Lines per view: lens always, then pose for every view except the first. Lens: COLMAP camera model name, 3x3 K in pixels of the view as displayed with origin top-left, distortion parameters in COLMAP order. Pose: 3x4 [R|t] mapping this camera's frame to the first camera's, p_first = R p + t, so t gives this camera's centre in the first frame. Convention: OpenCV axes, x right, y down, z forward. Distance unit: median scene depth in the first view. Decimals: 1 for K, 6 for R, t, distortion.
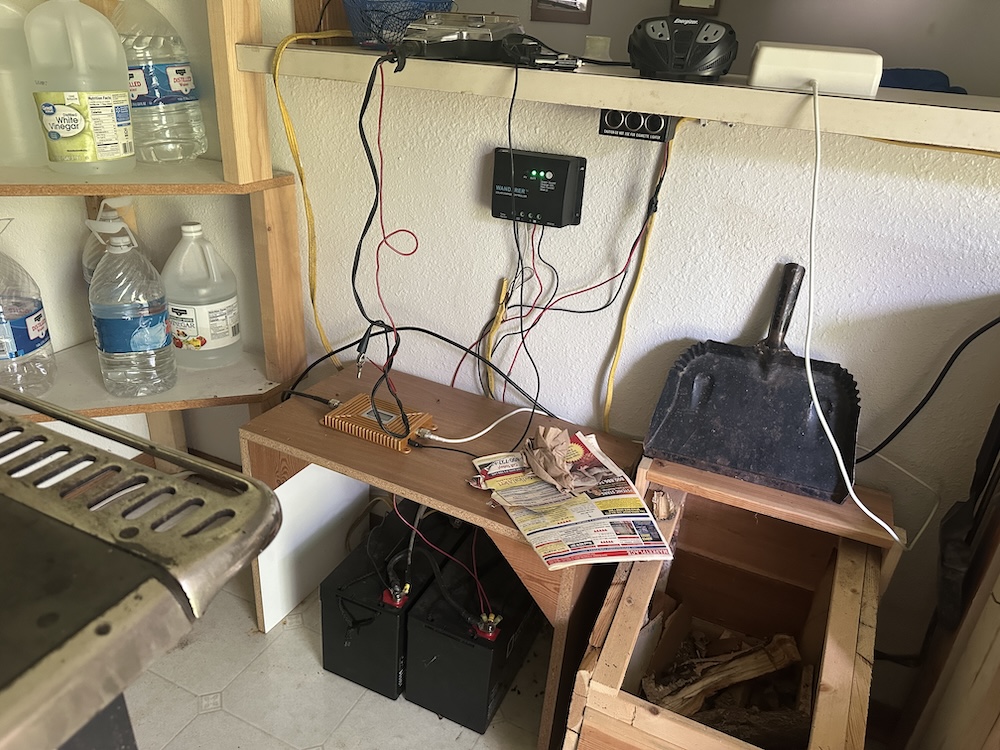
lens RADIAL K [[706.5, 0, 499.2], [0, 706.5, 377.7], [0, 0, 1]] dist [-0.005776, -0.004362]
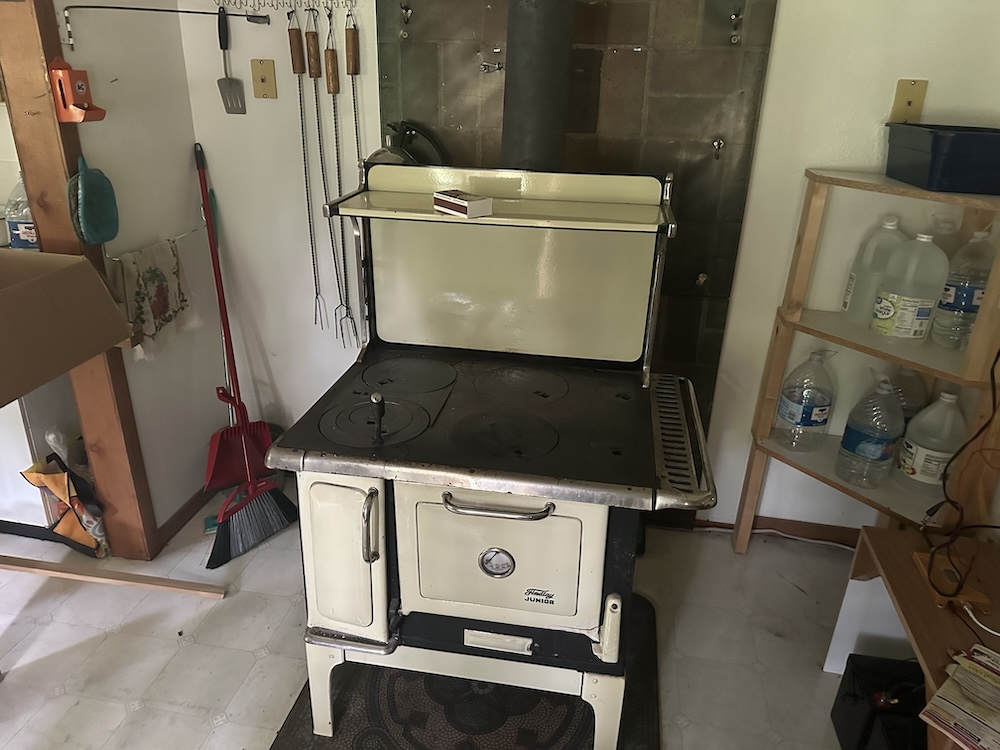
lens RADIAL K [[706.5, 0, 499.6], [0, 706.5, 377.5], [0, 0, 1]] dist [-0.005776, -0.004362]
pose [[0.255517, 0.326912, -0.909857, 0.632850], [-0.440324, 0.877176, 0.191513, -0.139227], [0.860713, 0.351697, 0.368080, -0.276865]]
